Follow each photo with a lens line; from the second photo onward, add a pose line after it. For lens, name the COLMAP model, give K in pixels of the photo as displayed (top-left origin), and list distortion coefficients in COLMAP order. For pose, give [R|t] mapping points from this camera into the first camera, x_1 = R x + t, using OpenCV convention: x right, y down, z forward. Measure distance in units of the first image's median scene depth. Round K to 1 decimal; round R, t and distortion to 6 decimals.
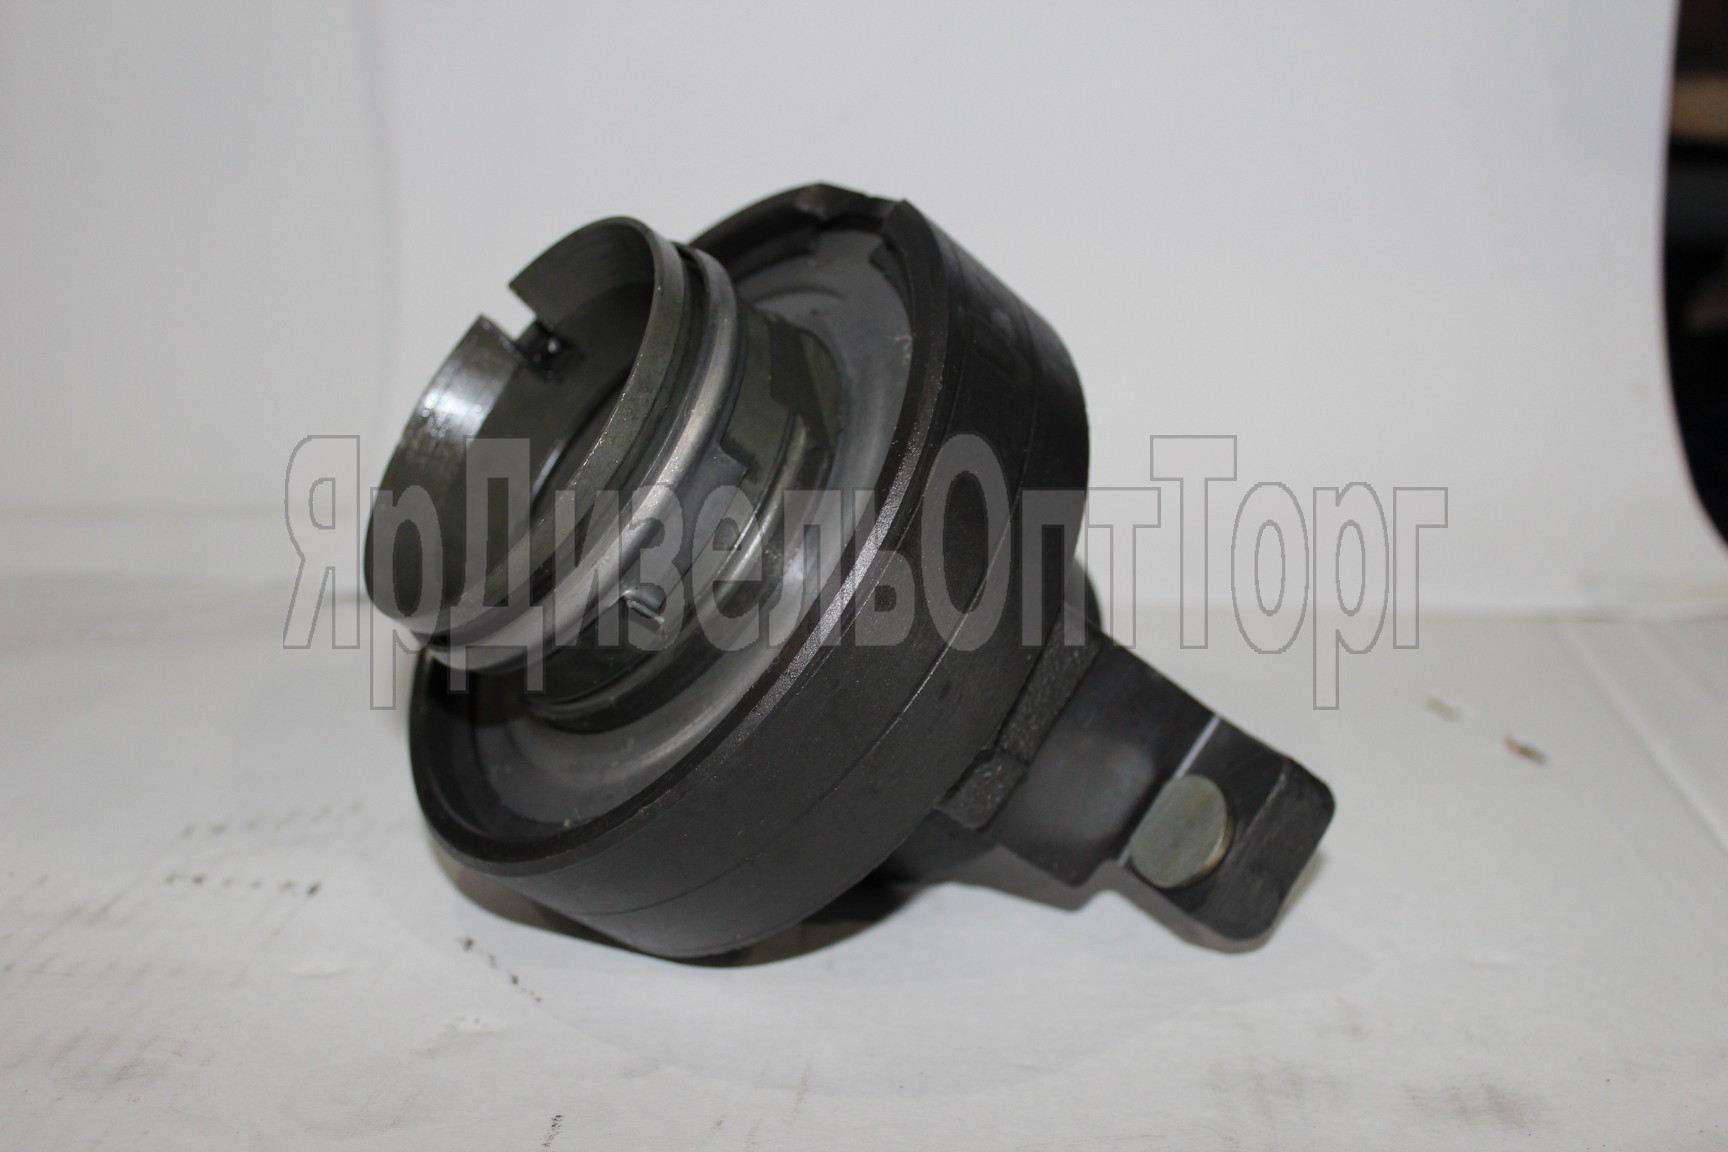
lens RADIAL K [[1797.8, 0, 870.7], [0, 1797.8, 643.1], [0, 0, 1]] dist [-0.144955, 0.183131]
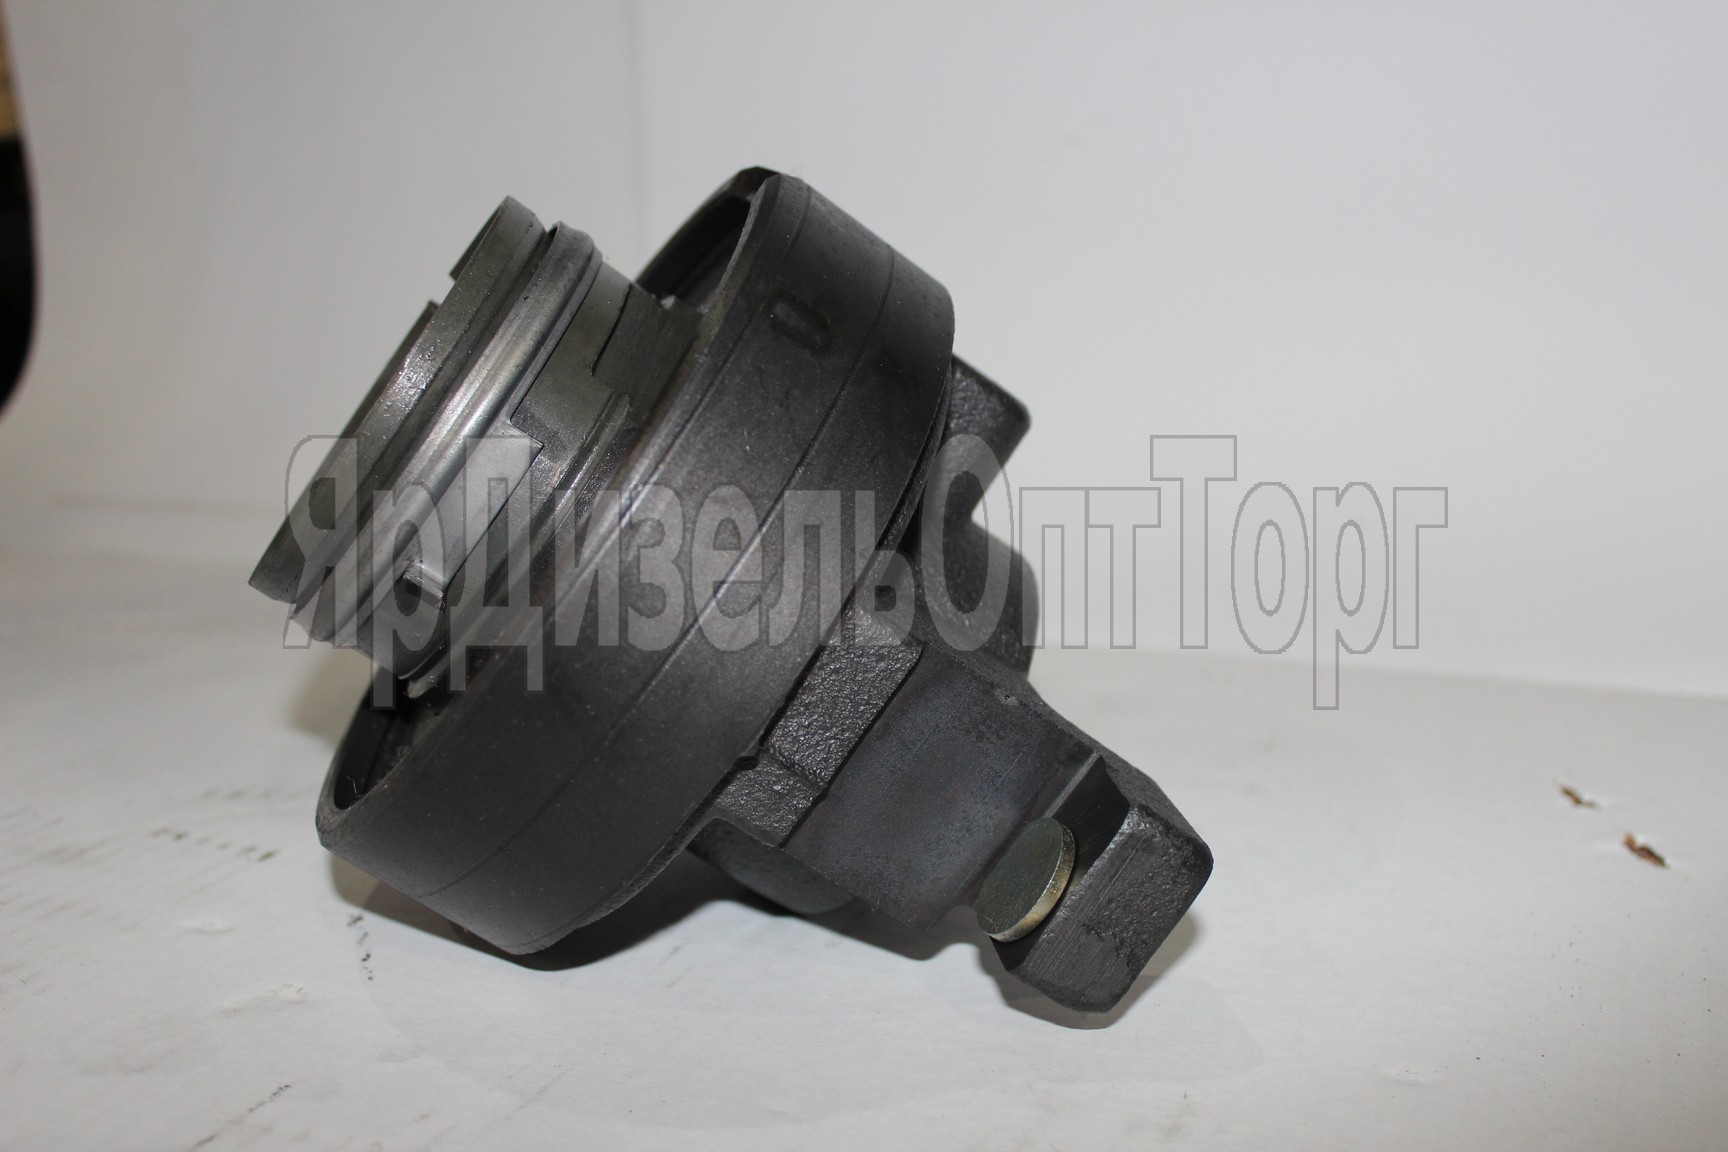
lens RADIAL K [[1797.8, 0, 870.7], [0, 1797.8, 643.1], [0, 0, 1]] dist [-0.144955, 0.183131]
pose [[0.950653, 0.064081, -0.303568, 0.373692], [-0.077120, 0.996535, -0.031148, 0.023681], [0.300520, 0.053022, 0.952301, 0.134795]]
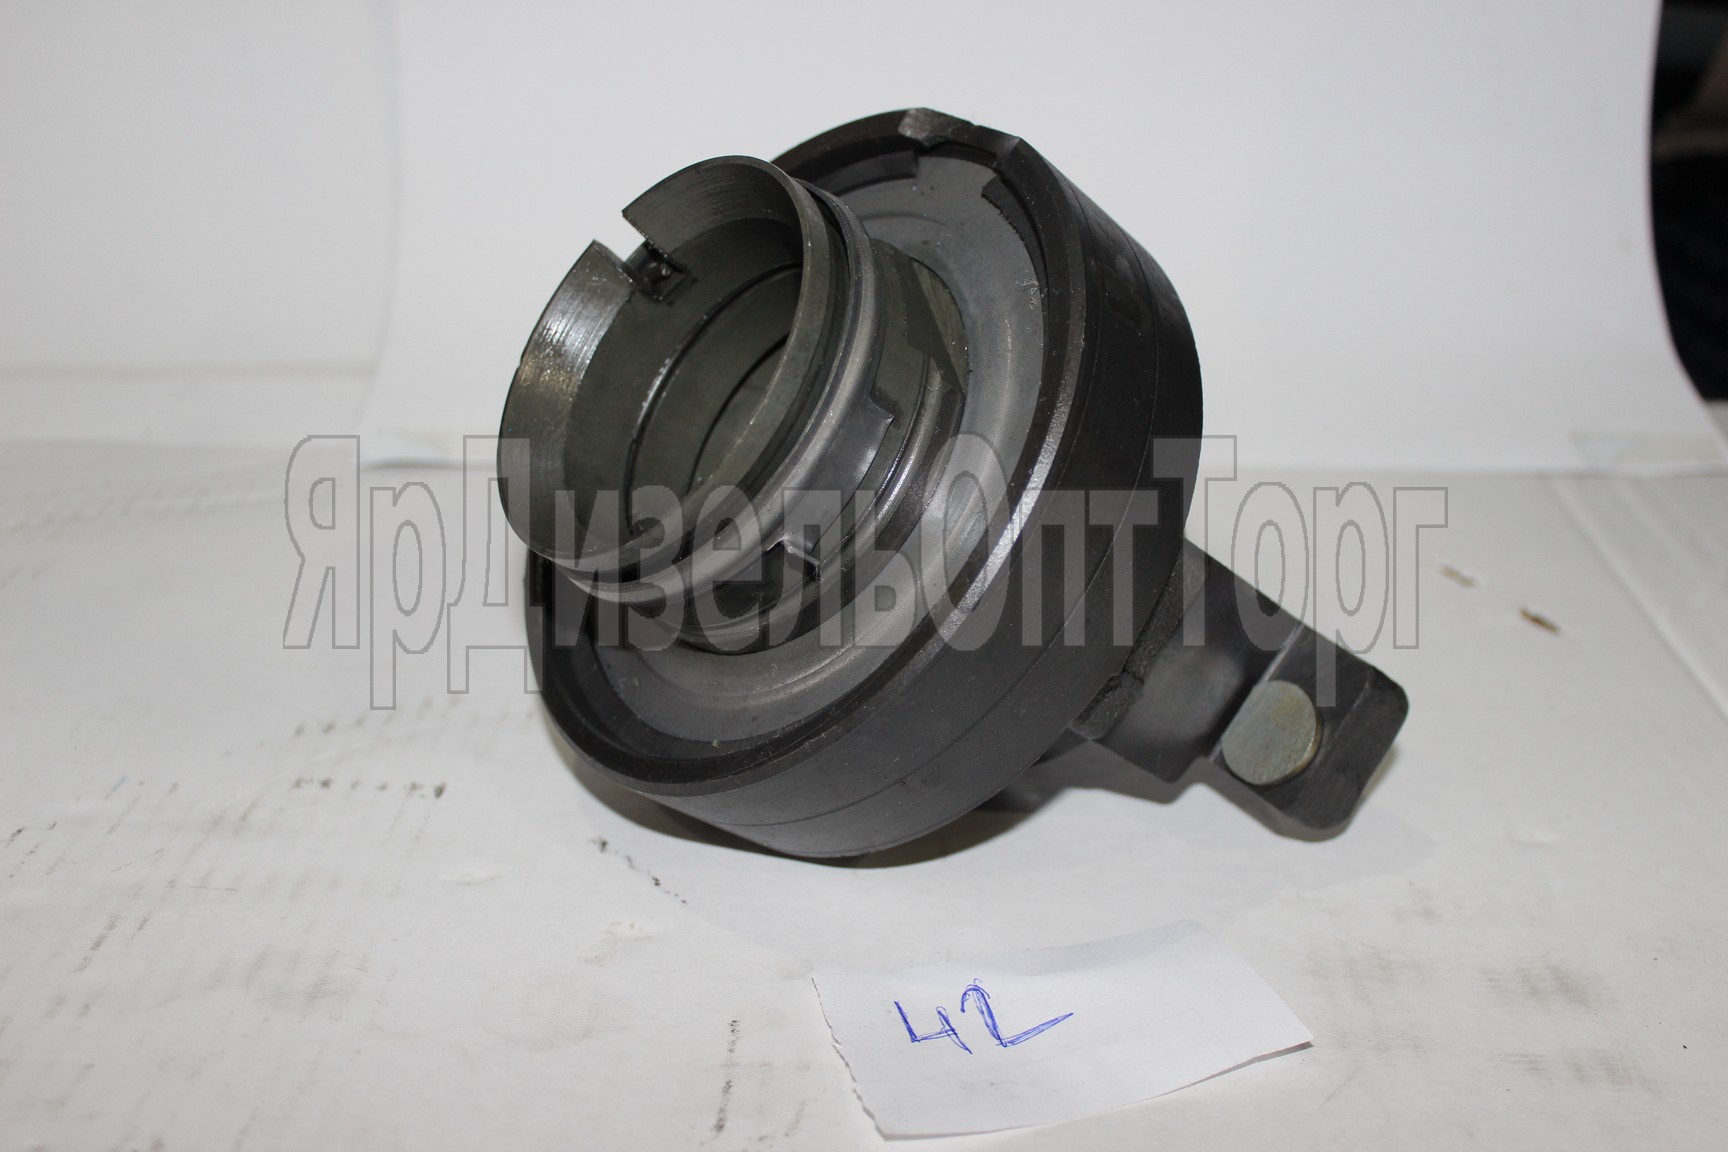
lens RADIAL K [[1797.8, 0, 870.7], [0, 1797.8, 643.1], [0, 0, 1]] dist [-0.144955, 0.183131]
pose [[0.998173, -0.015824, 0.058319, -0.137177], [0.007935, 0.991072, 0.133092, -0.099569], [-0.059904, -0.132386, 0.989386, -0.057989]]
